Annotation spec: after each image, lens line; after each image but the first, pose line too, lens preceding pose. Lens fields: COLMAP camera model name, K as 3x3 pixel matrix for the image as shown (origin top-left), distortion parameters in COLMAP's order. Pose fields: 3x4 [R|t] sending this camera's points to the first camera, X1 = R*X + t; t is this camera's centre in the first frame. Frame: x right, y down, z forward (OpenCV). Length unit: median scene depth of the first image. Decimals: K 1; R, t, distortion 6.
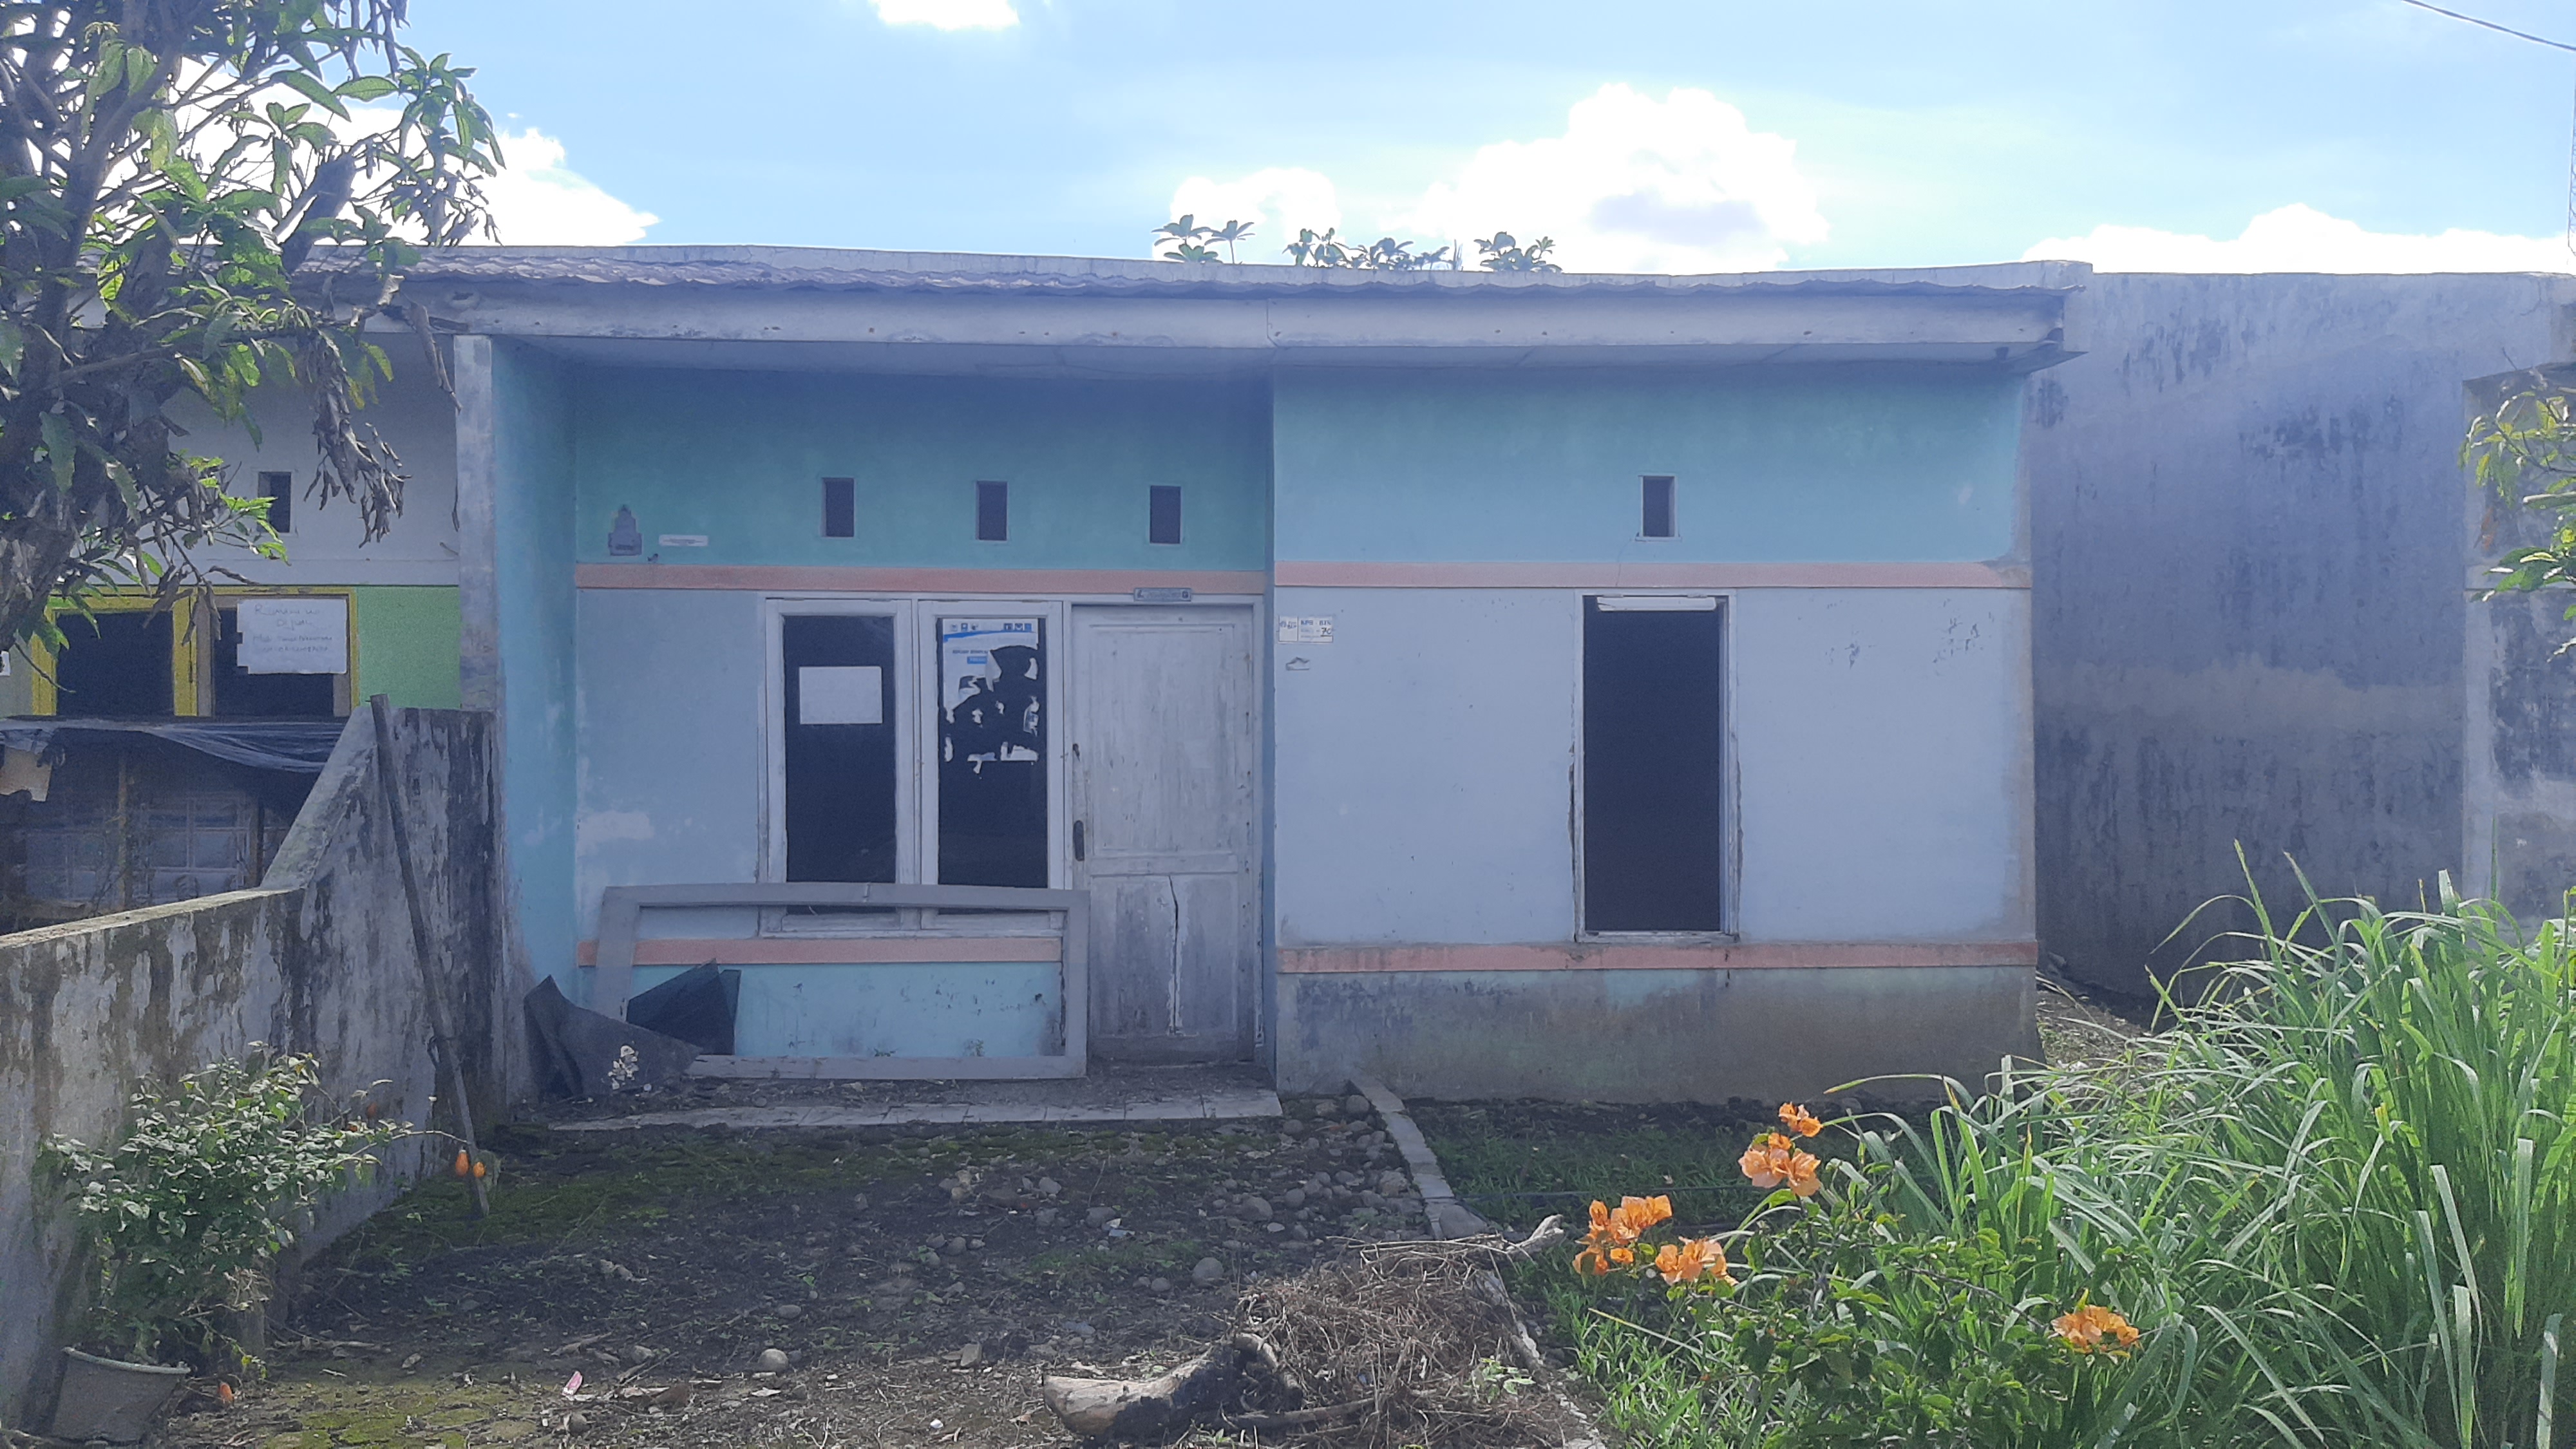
lens RADIAL K [[2017.1, 0, 1298.5], [0, 2017.1, 757.4], [0, 0, 1]] dist [0.127825, -0.226426]
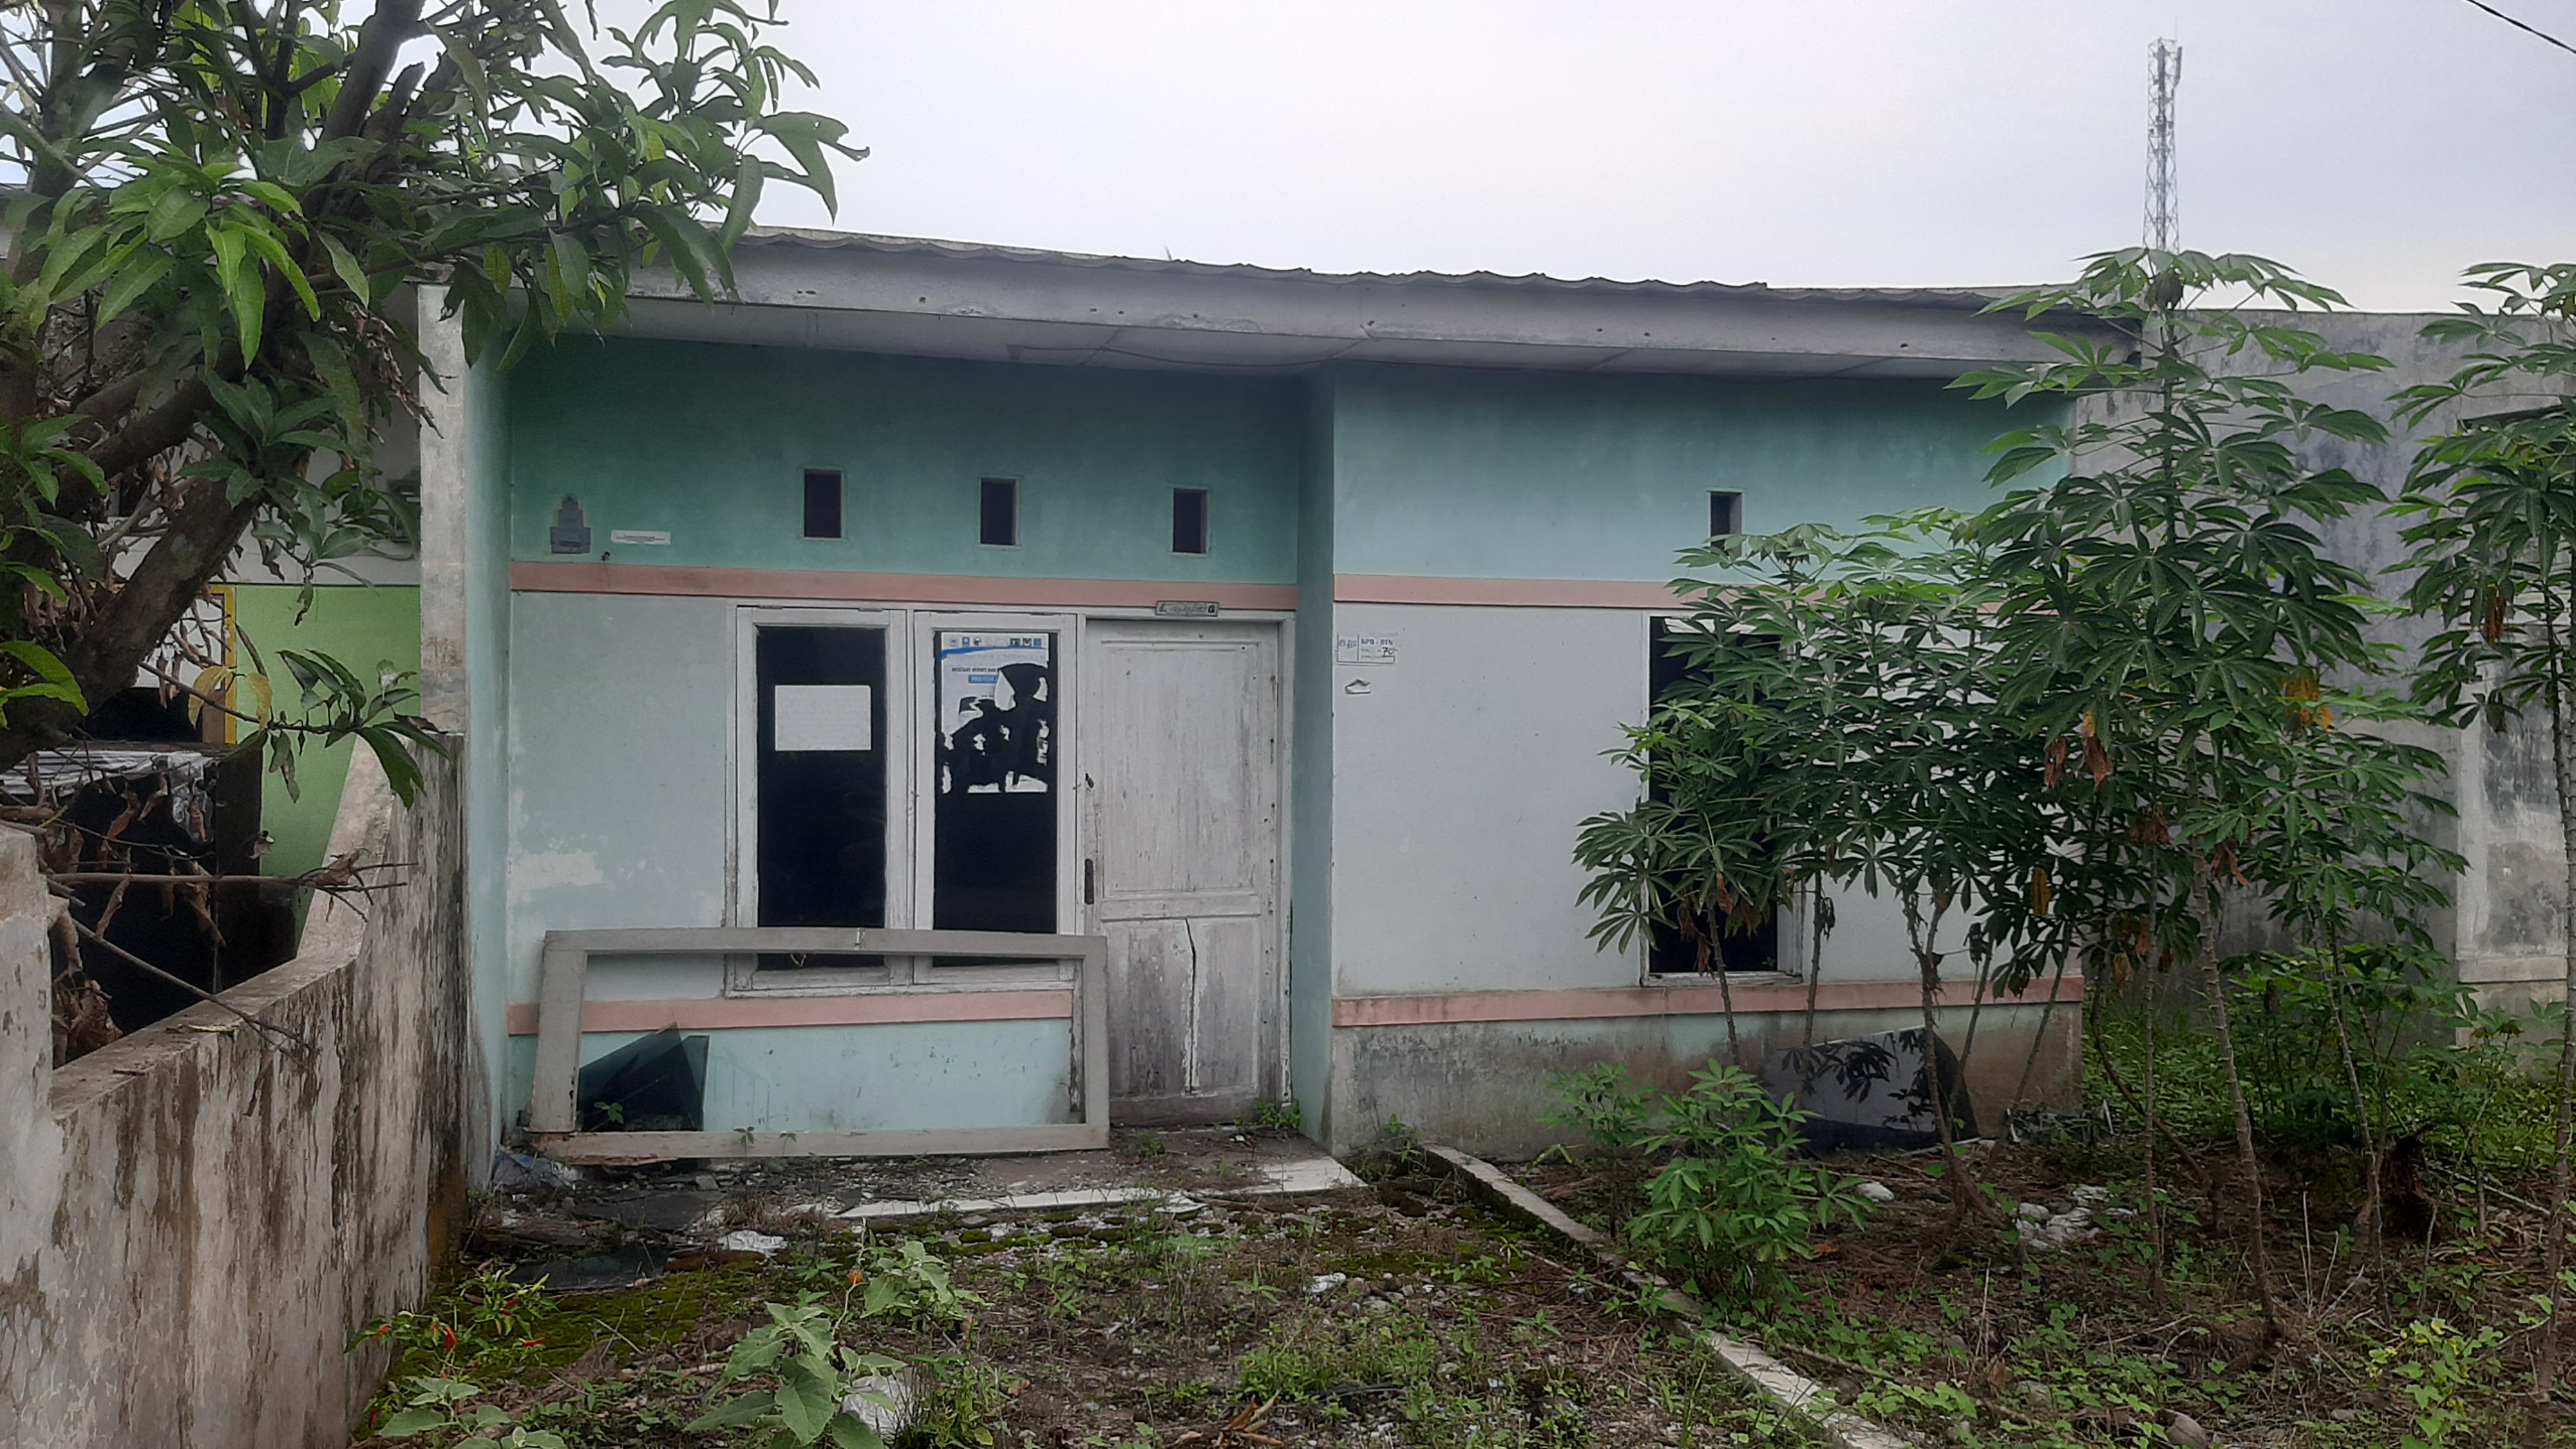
lens RADIAL K [[2017.1, 0, 1298.5], [0, 2017.1, 757.4], [0, 0, 1]] dist [0.127825, -0.226426]
pose [[0.984197, 0.002189, 0.177065, -0.178625], [-0.000243, 0.999939, -0.011008, -0.004046], [-0.177078, 0.010791, 0.984138, 0.101441]]
